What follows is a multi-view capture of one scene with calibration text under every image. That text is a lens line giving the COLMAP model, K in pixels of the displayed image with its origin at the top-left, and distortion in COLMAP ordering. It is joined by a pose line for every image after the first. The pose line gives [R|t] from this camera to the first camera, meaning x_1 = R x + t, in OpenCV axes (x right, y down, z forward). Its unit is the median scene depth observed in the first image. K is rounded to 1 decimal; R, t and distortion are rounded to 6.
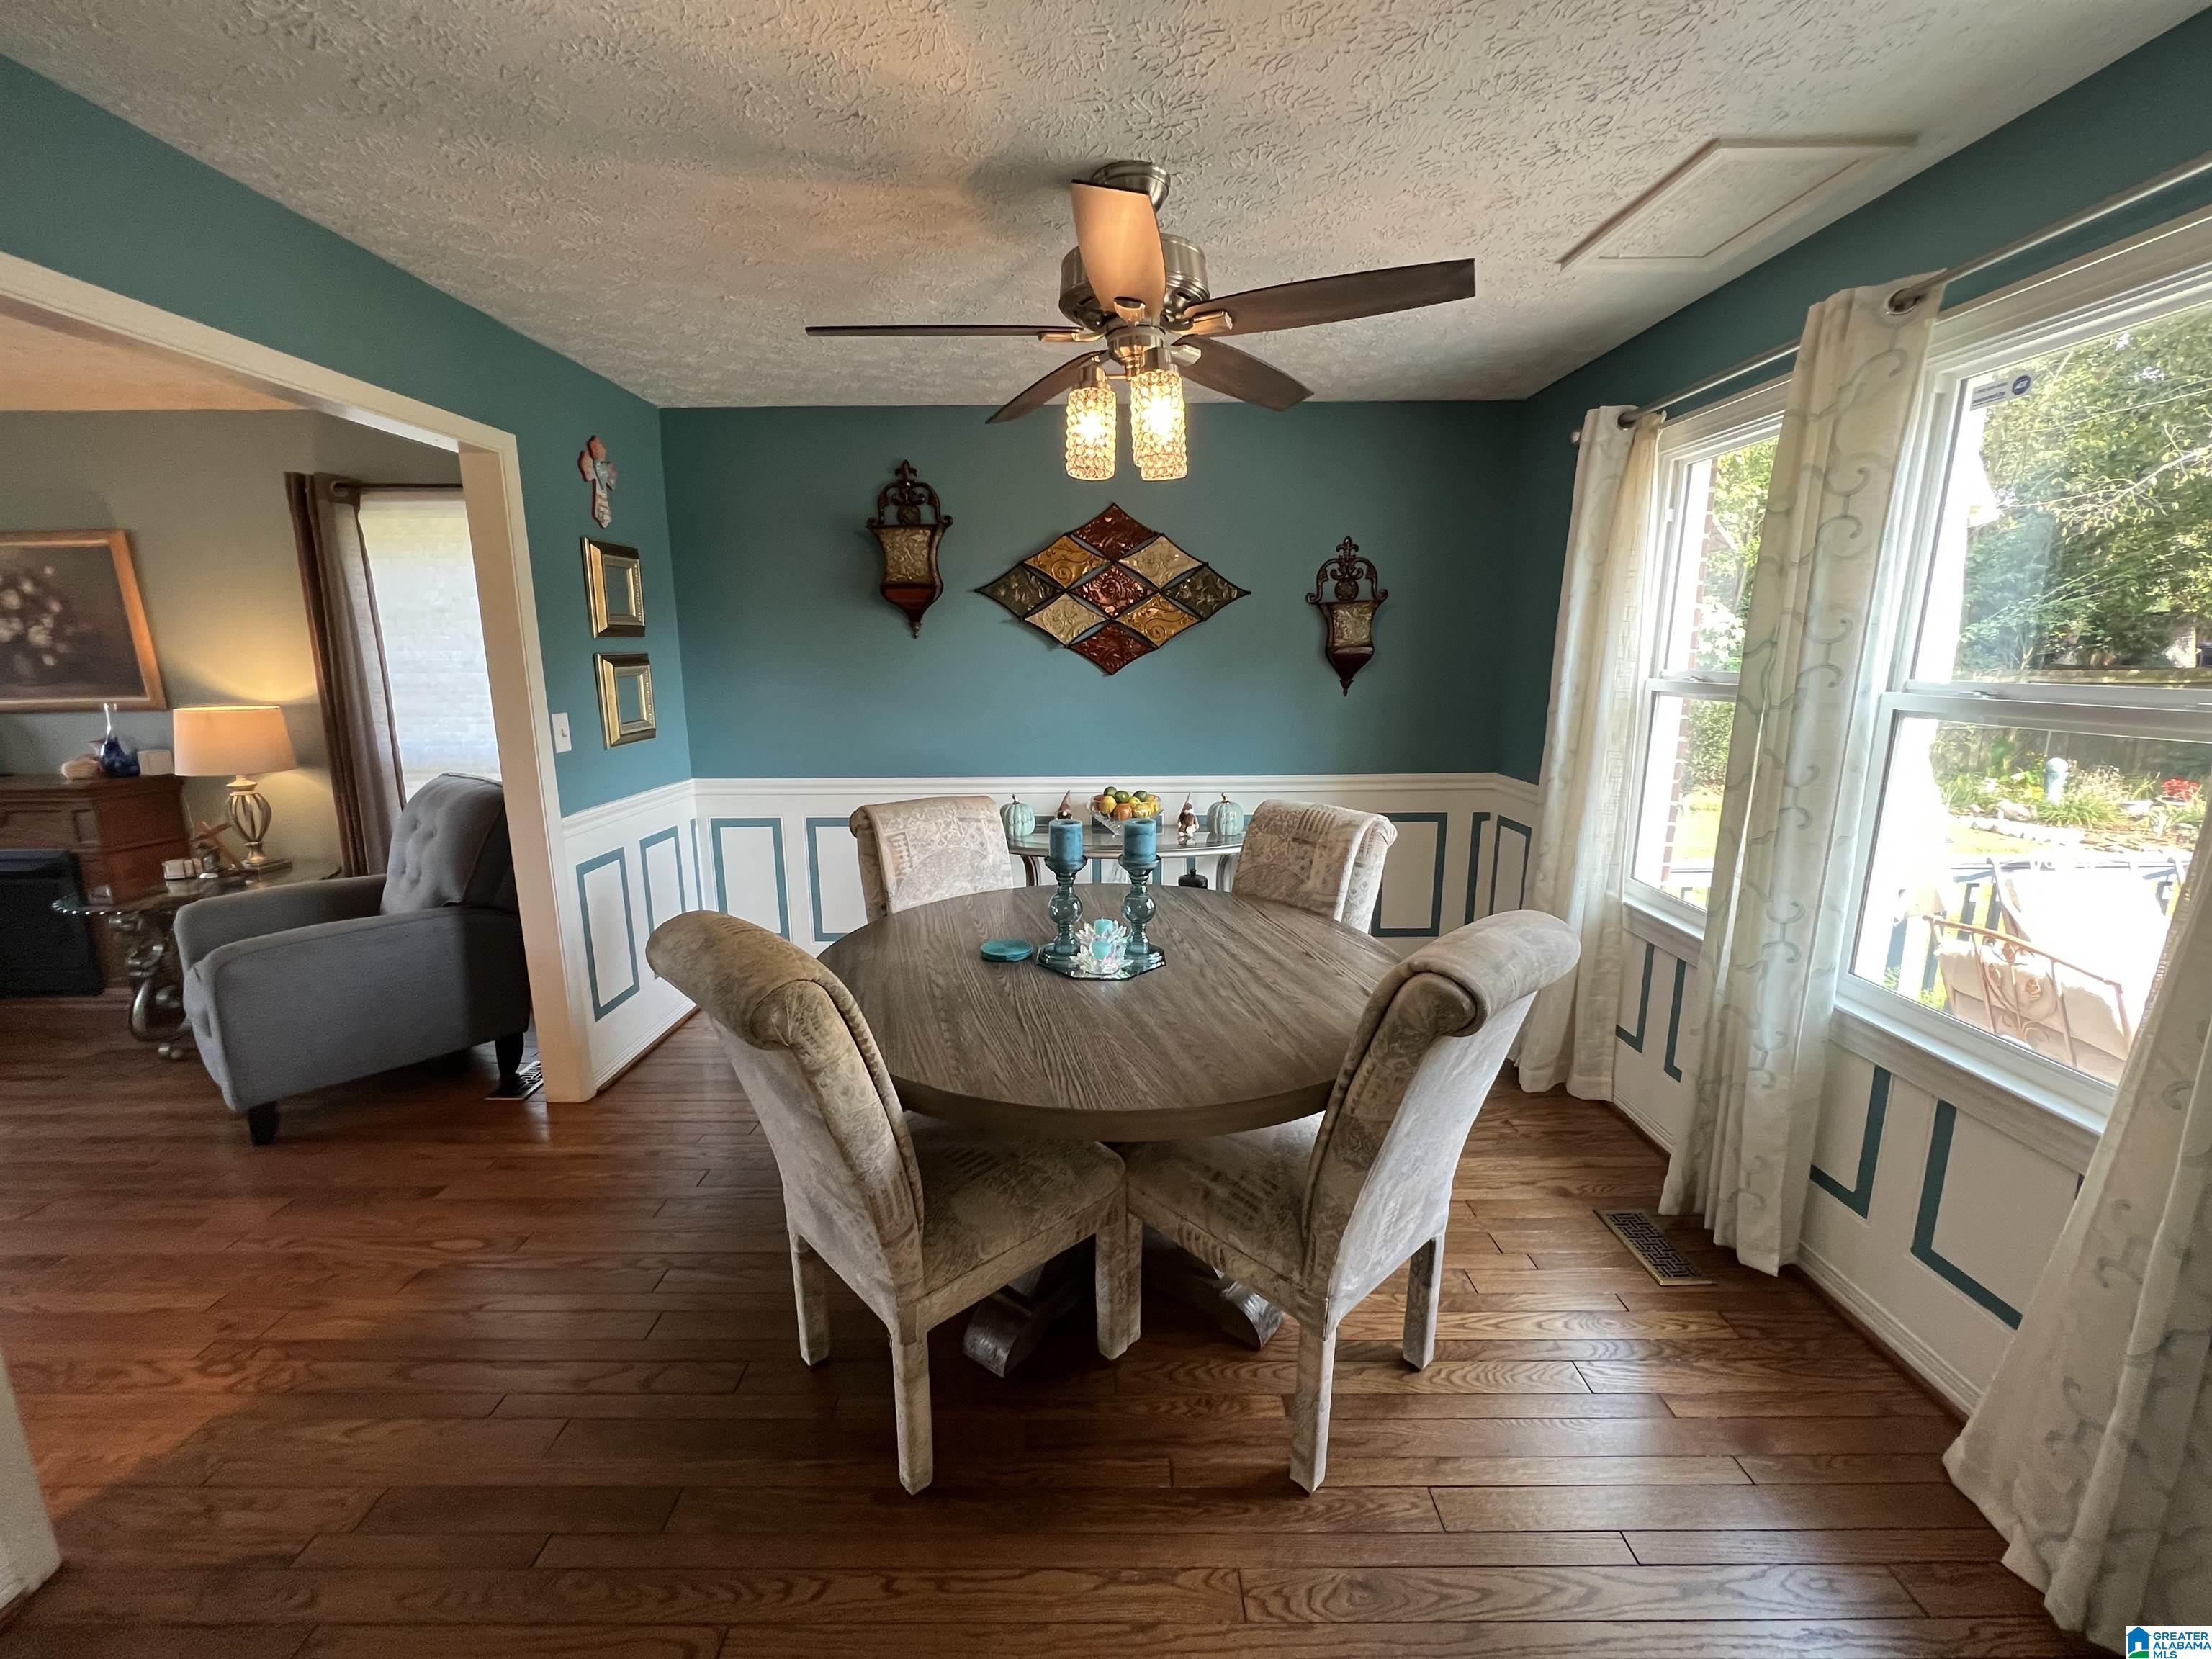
lens RADIAL K [[889.0, 0, 1104.3], [0, 889.0, 829.4], [0, 0, 1]] dist [-0.004706, 0.000027]
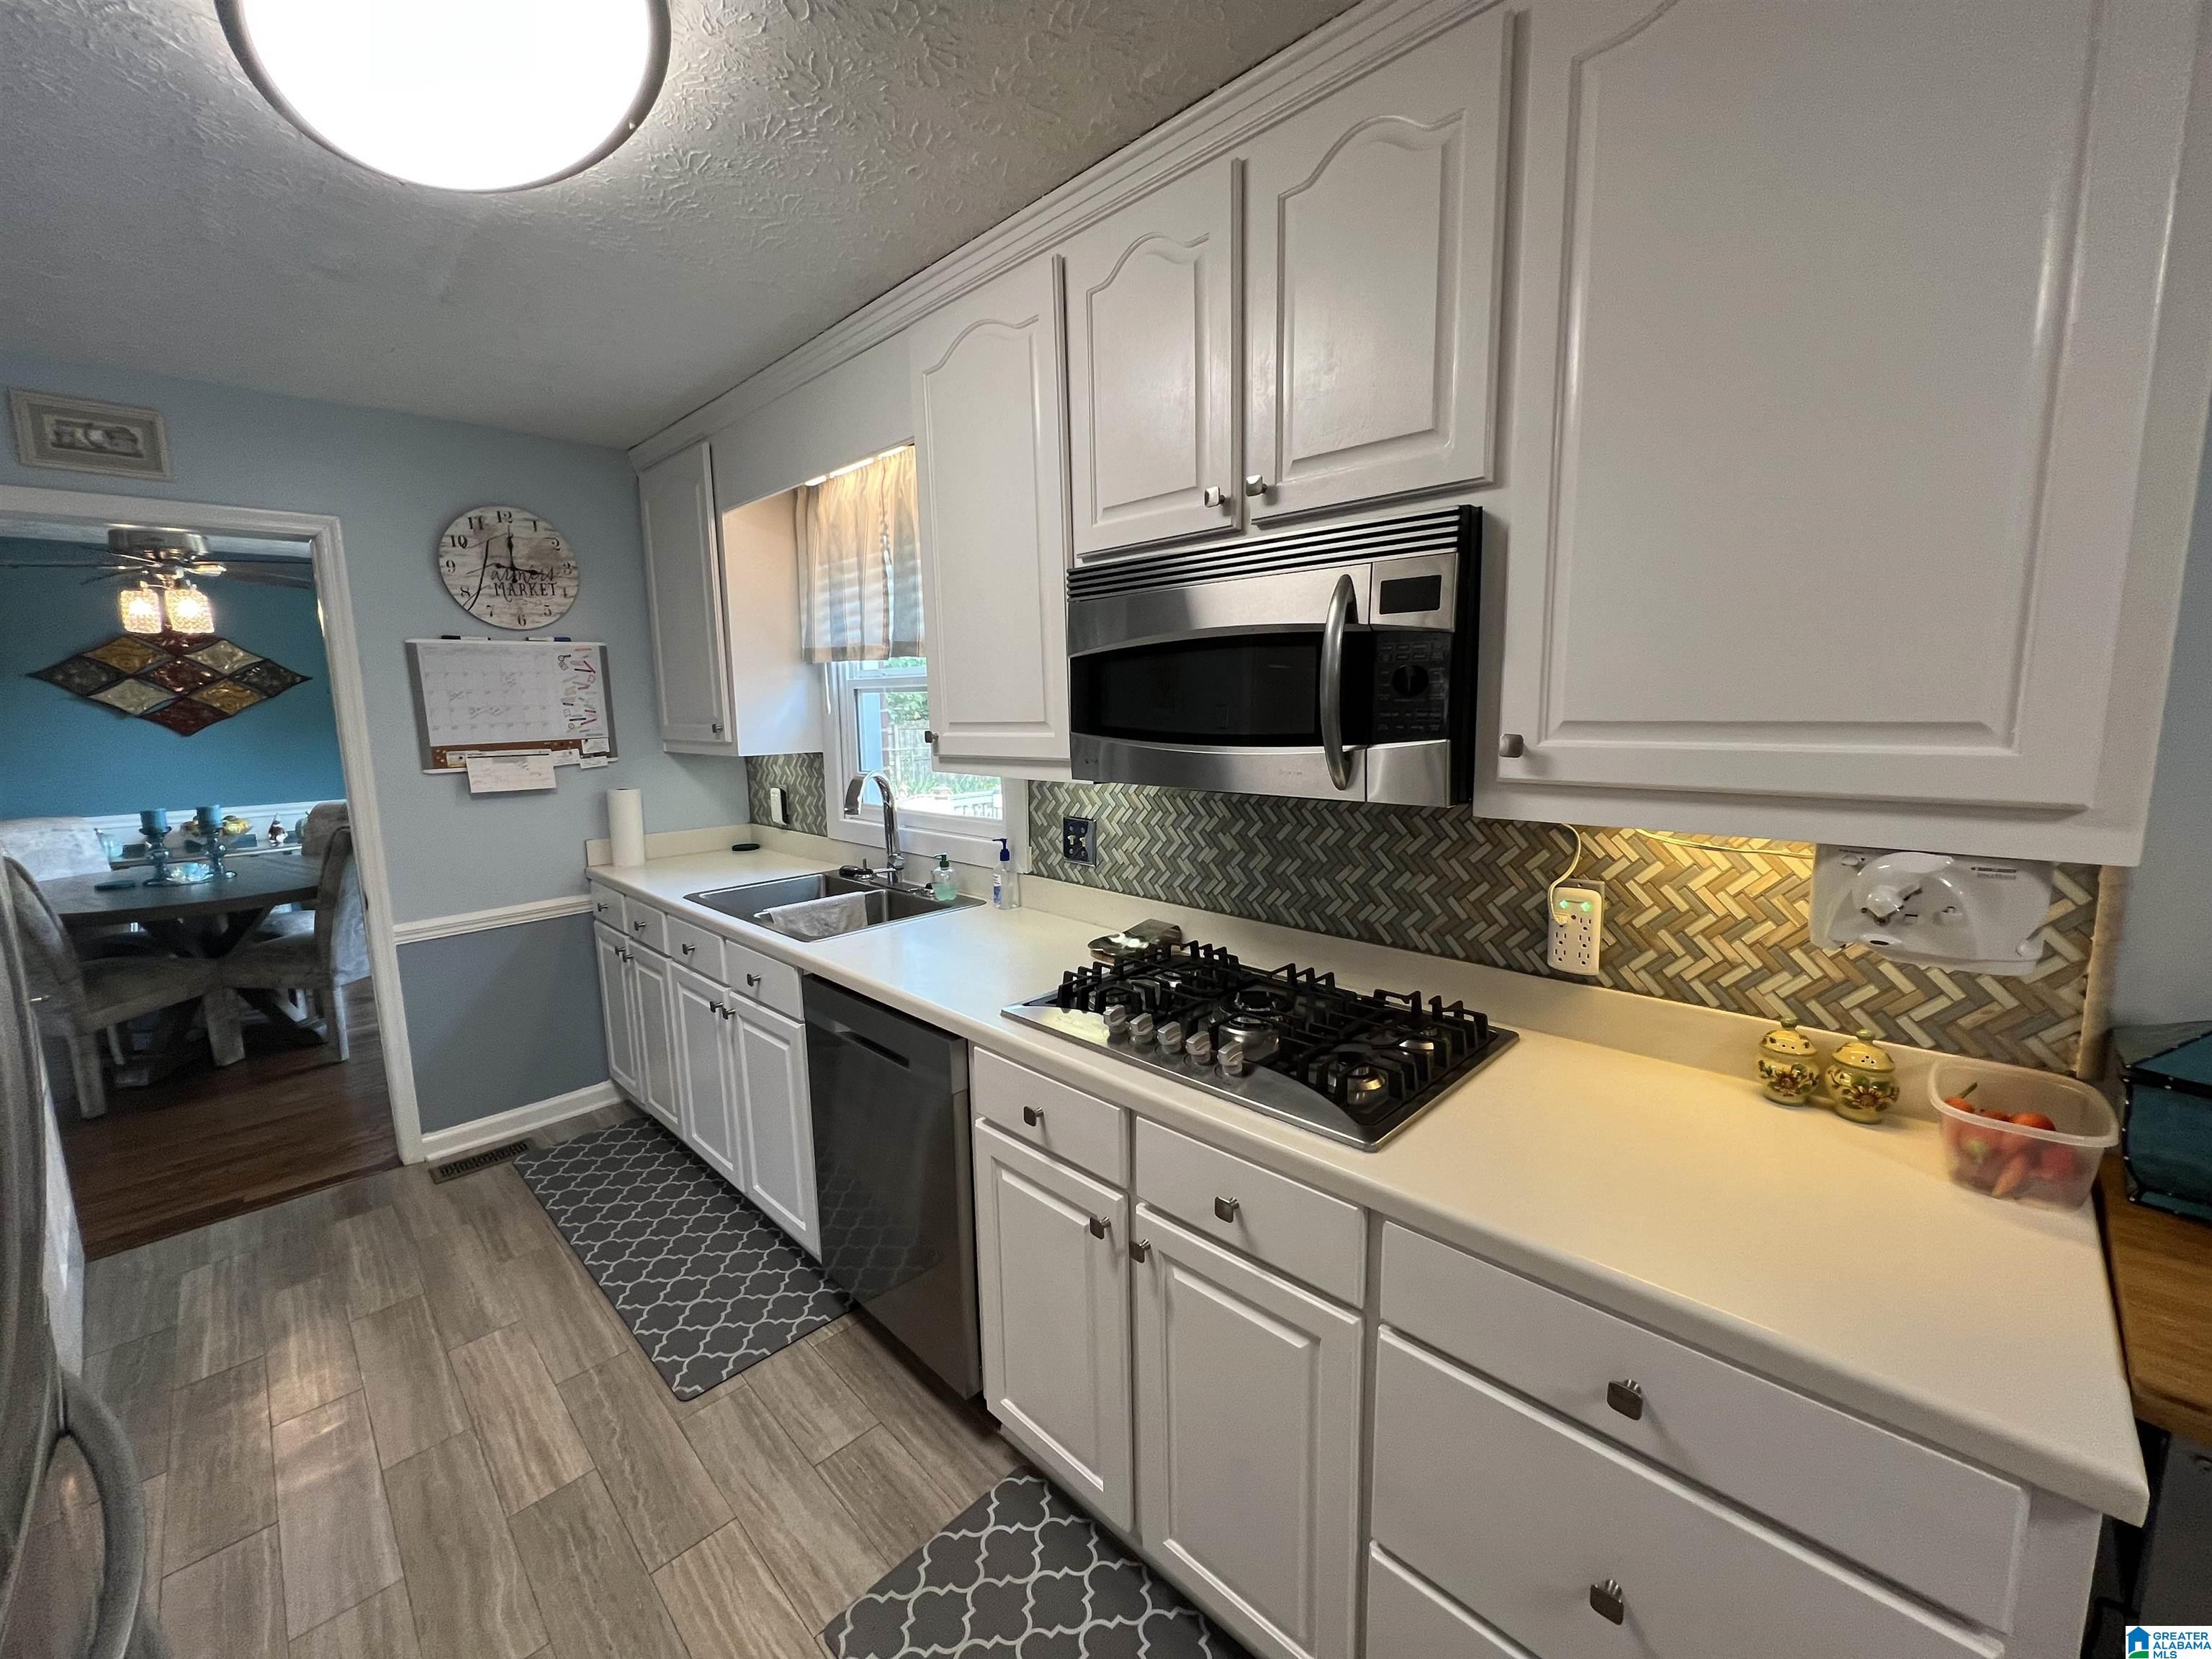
lens RADIAL K [[888.5, 0, 1104.9], [0, 888.5, 829.9], [0, 0, 1]] dist [-0.001542, 0.000075]
pose [[0.707529, -0.108182, 0.698355, 0.037975], [0.154967, 0.987912, -0.003966, 0.200748], [-0.689484, 0.111029, 0.715741, -0.976327]]
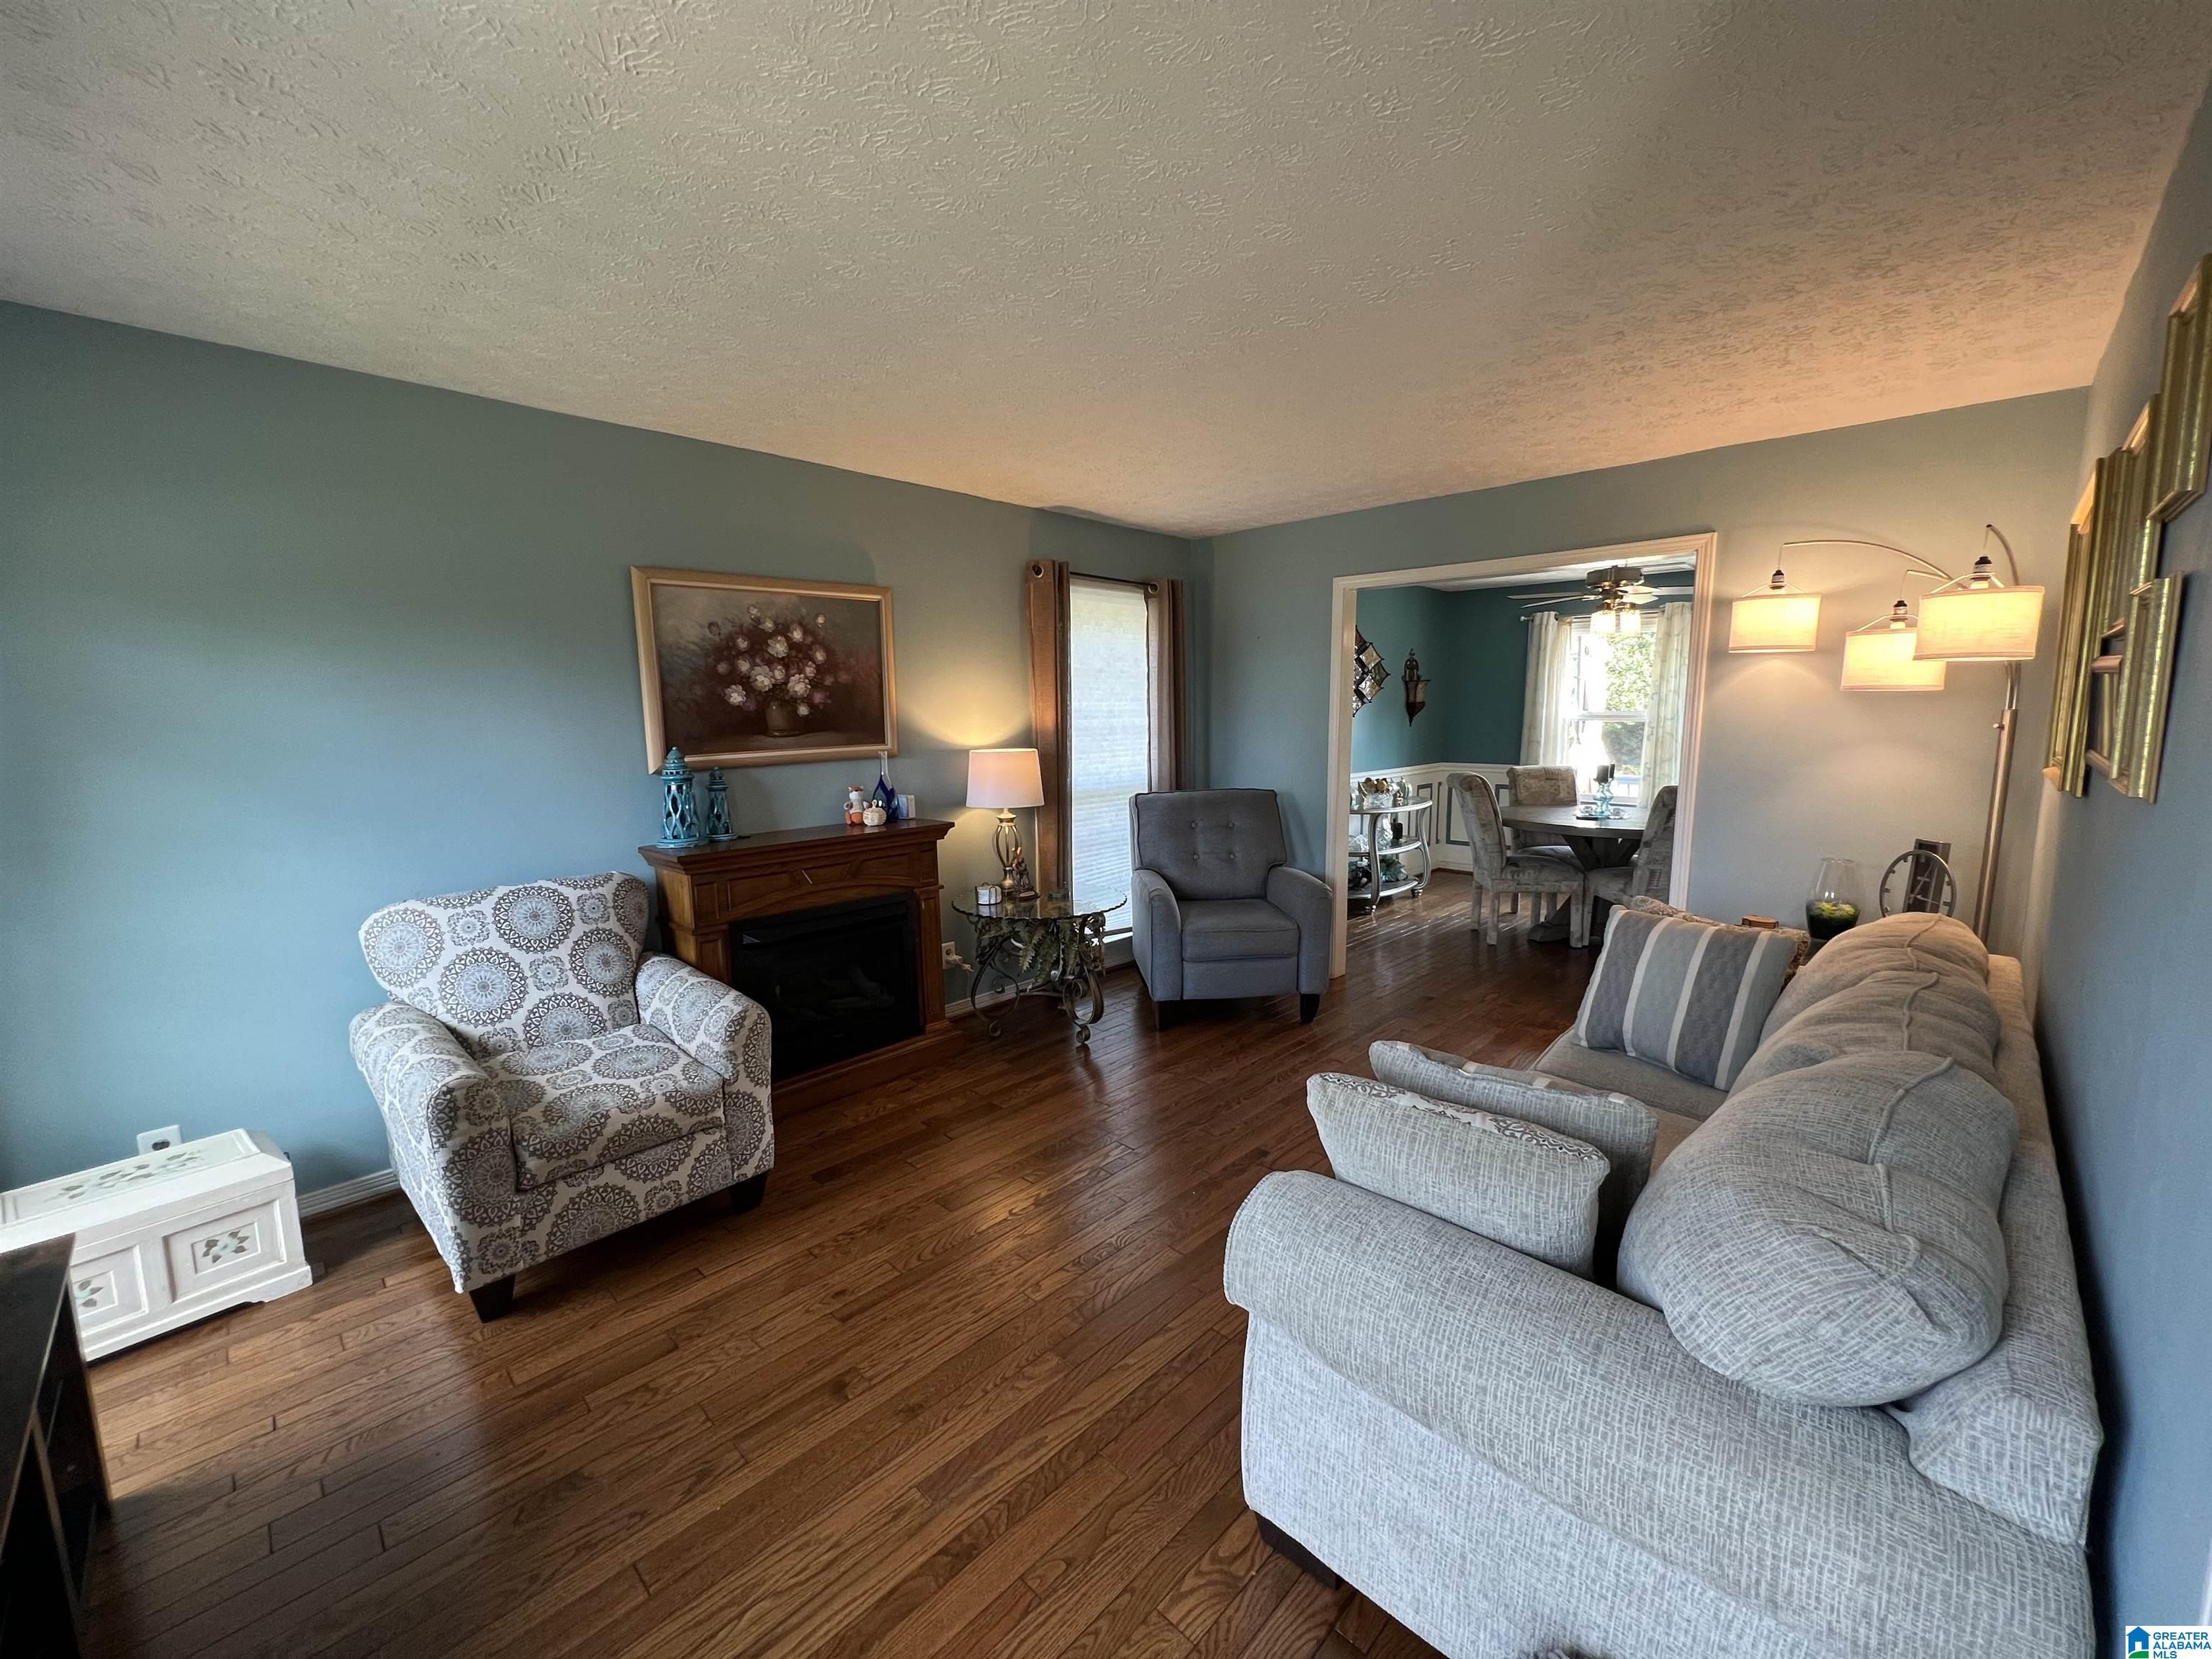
lens RADIAL K [[889.0, 0, 1104.5], [0, 889.0, 823.8], [0, 0, 1]] dist [-0.004706, 0.000027]
pose [[0.706303, -0.093770, 0.701672, -1.674793], [0.147231, 0.988972, -0.016039, -0.004429], [-0.692430, 0.114636, 0.712319, 0.095080]]
